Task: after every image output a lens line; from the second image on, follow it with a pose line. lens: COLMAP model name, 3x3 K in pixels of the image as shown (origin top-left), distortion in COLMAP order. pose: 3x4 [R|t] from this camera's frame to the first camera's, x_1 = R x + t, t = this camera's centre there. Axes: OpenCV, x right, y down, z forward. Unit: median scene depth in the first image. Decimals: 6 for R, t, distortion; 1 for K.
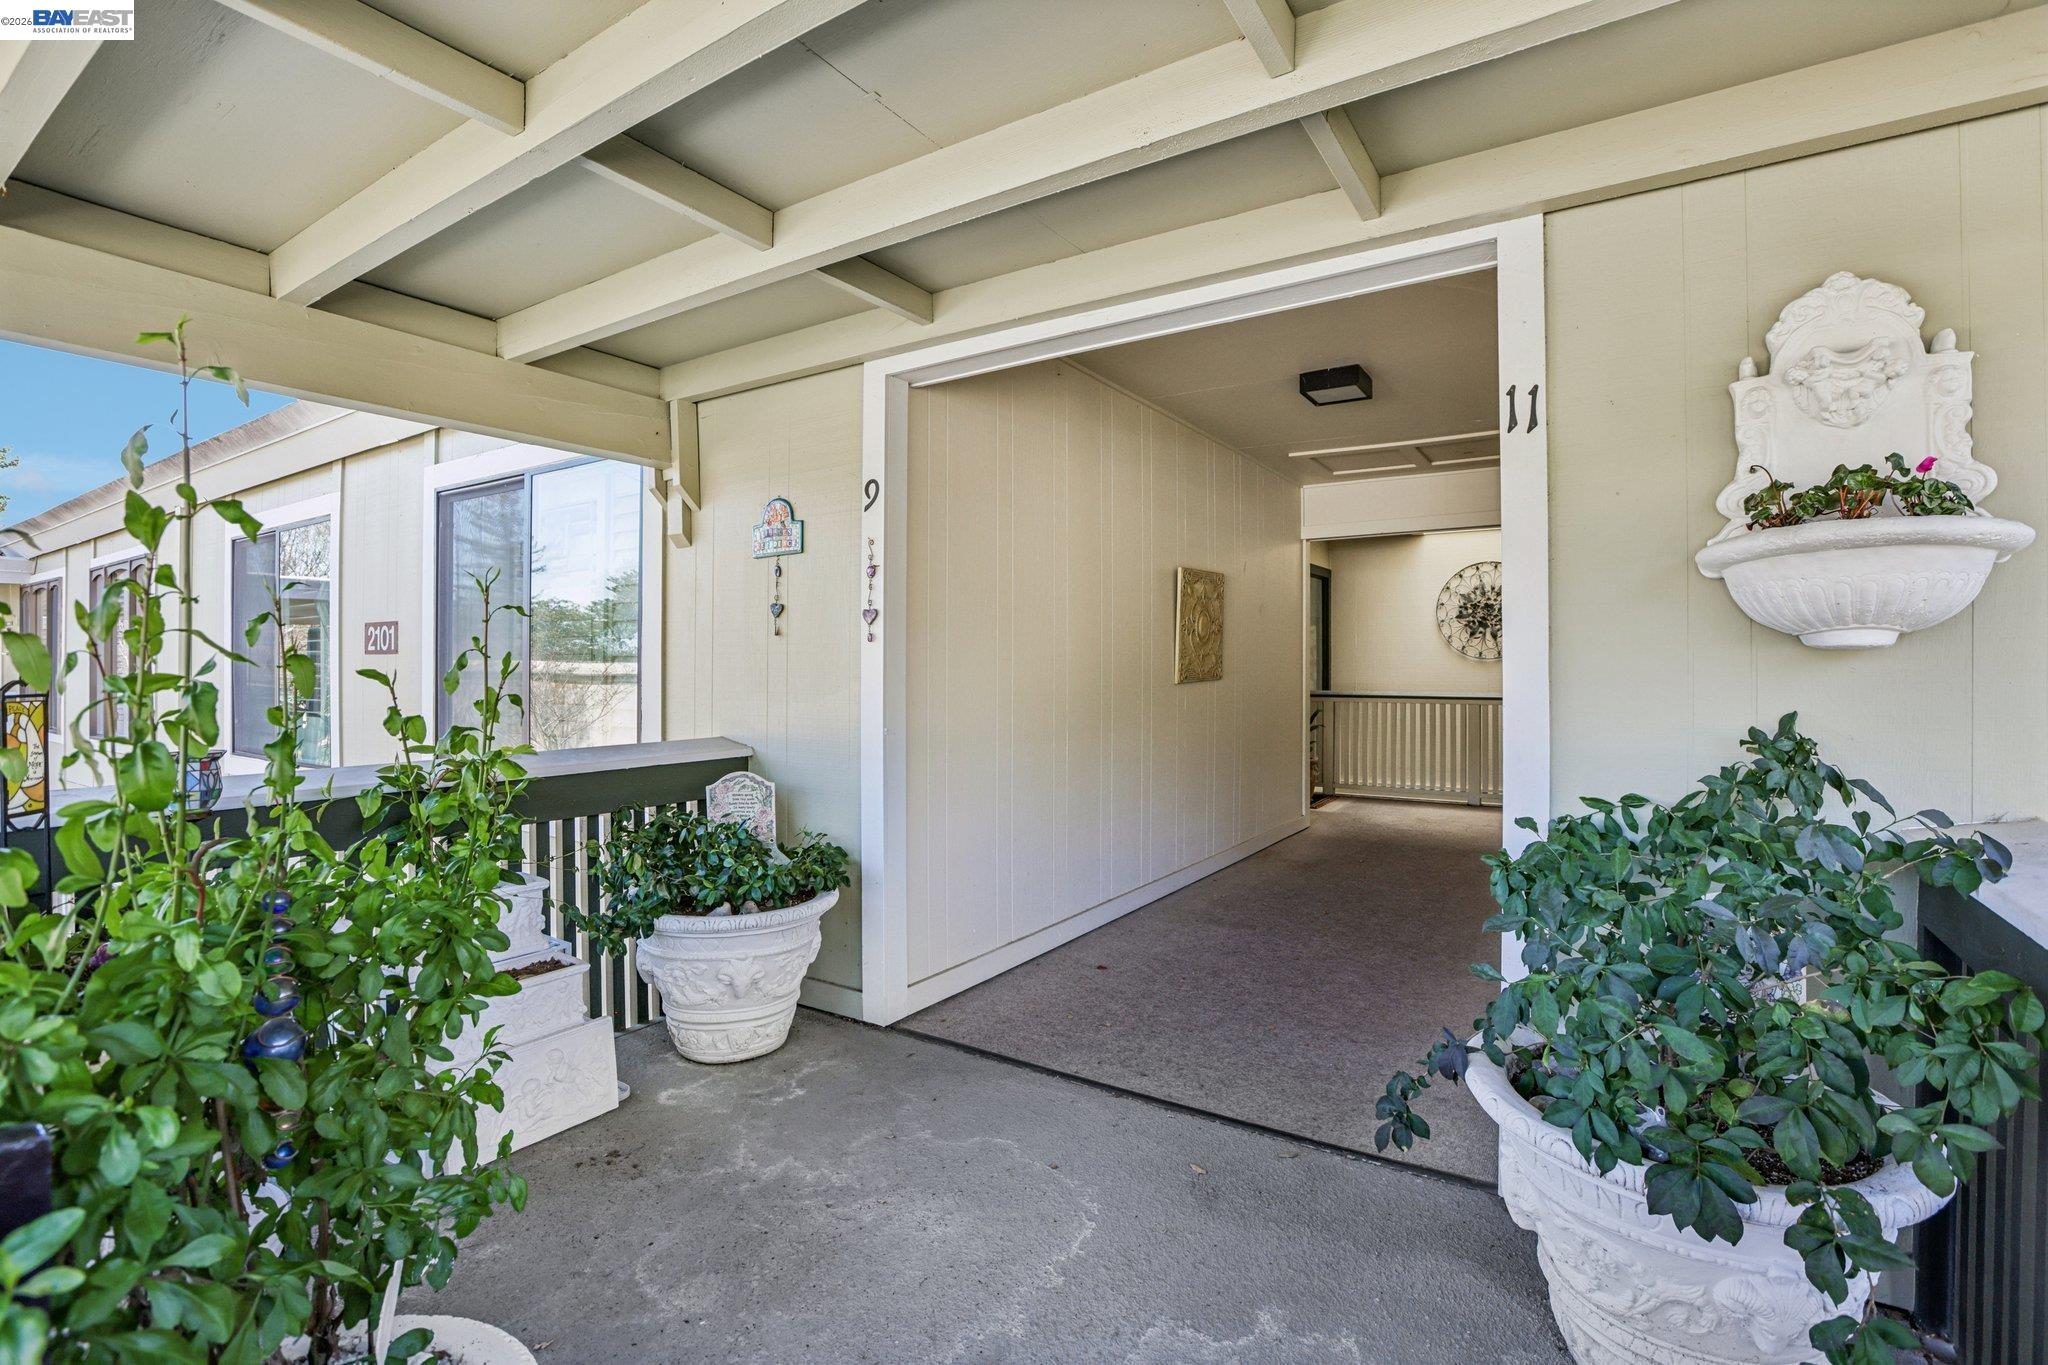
lens RADIAL K [[963.3, 0, 1022.0], [0, 963.3, 680.5], [0, 0, 1]] dist [-0.013298, 0.000203]
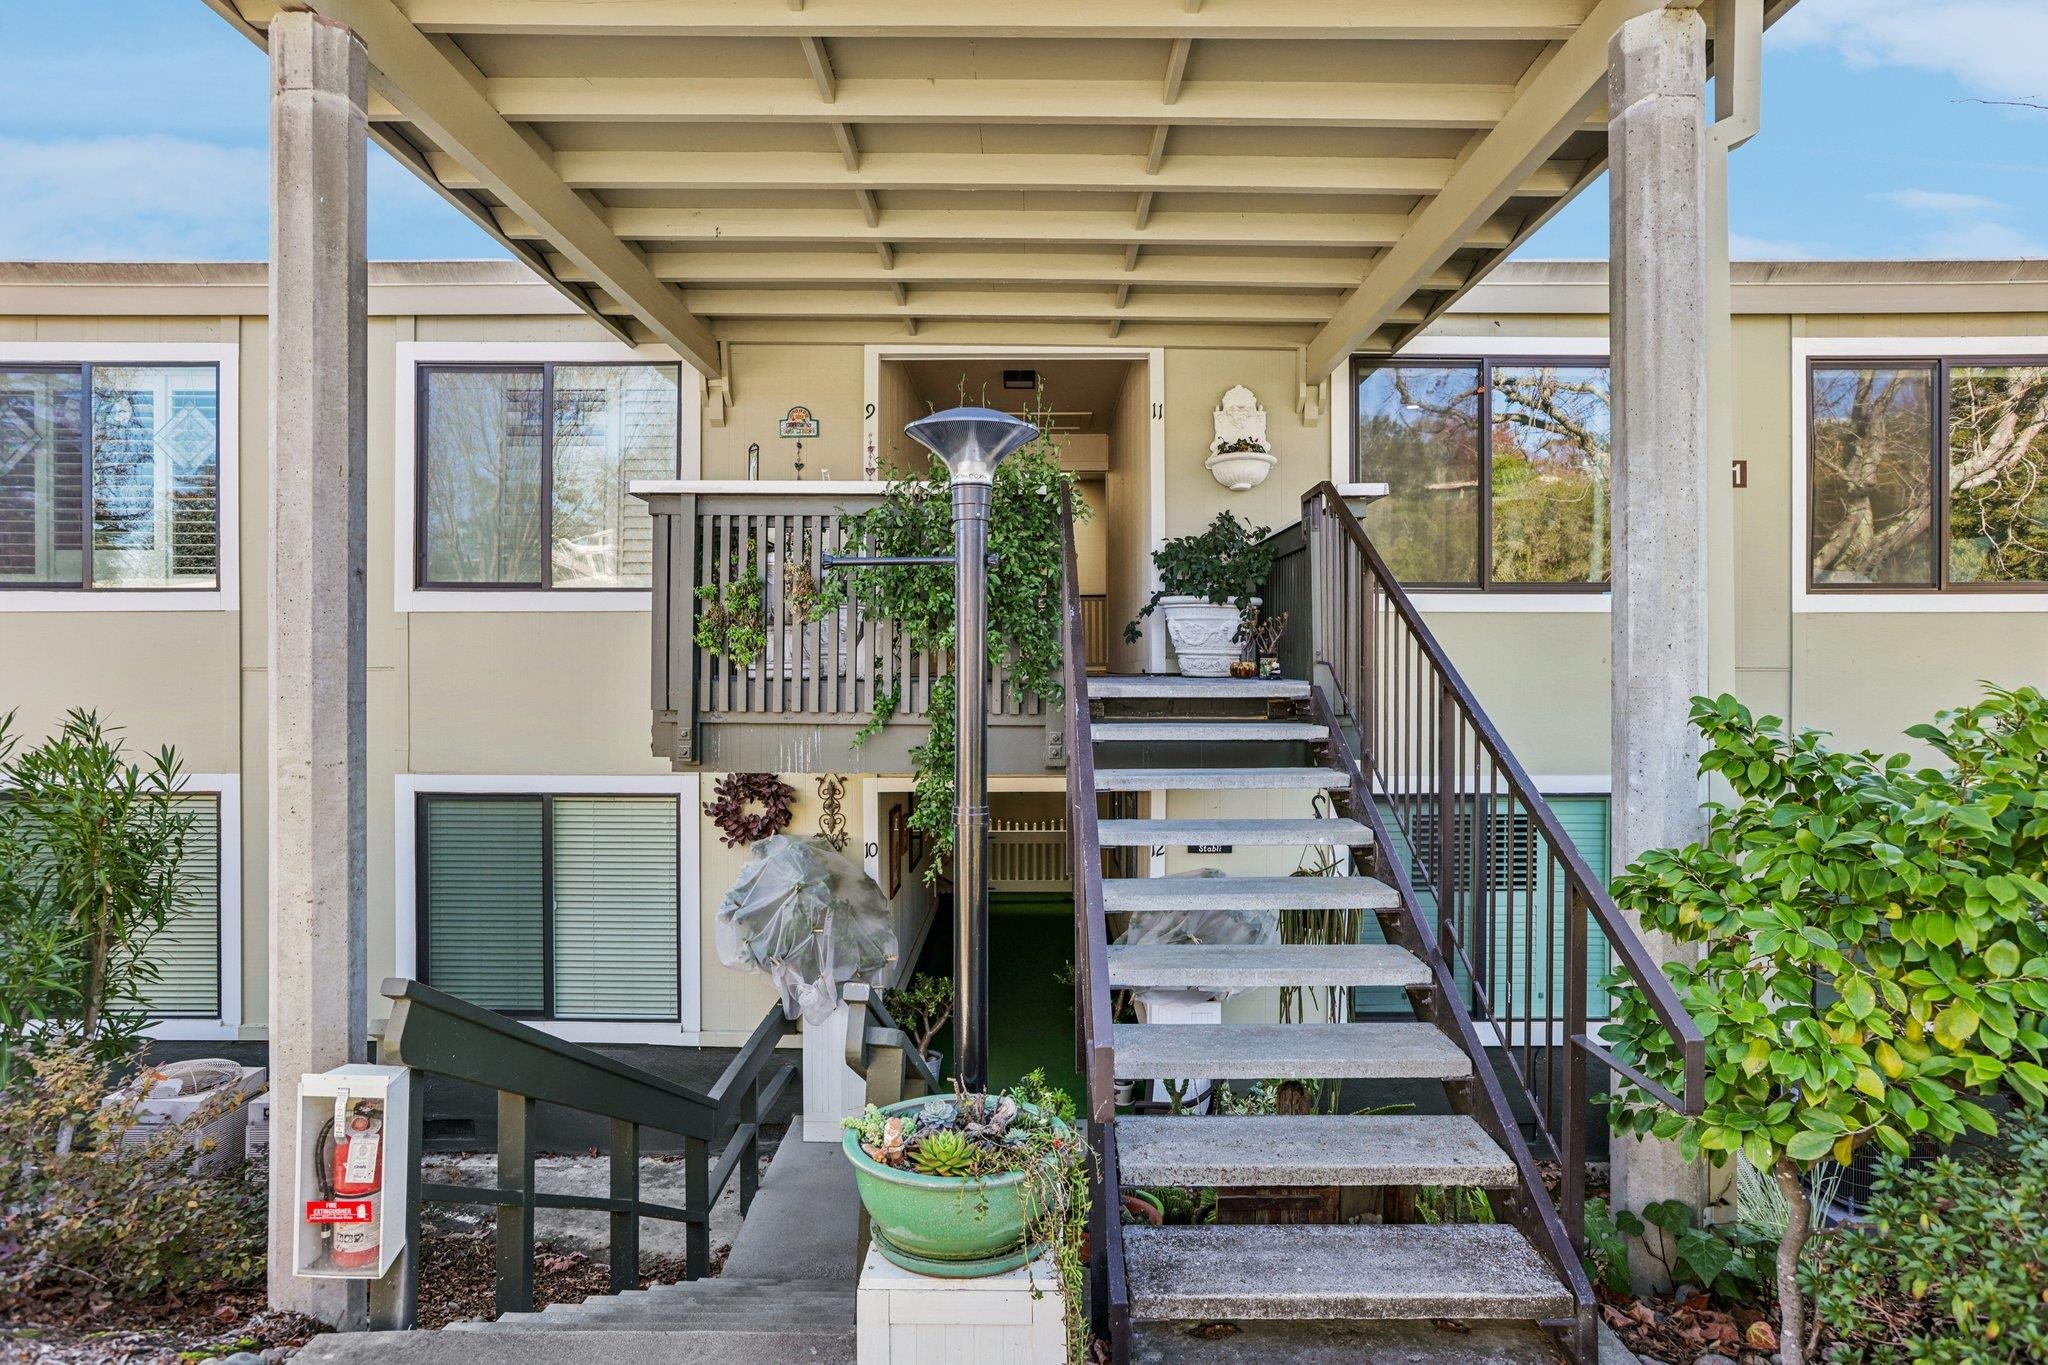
lens RADIAL K [[1213.5, 0, 1032.6], [0, 1213.5, 681.2], [0, 0, 1]] dist [-0.009920, -0.001000]
pose [[0.838758, -0.001635, 0.544501, -1.823671], [0.004328, 0.999984, -0.003665, 0.559272], [-0.544487, 0.005431, 0.838752, -1.922156]]
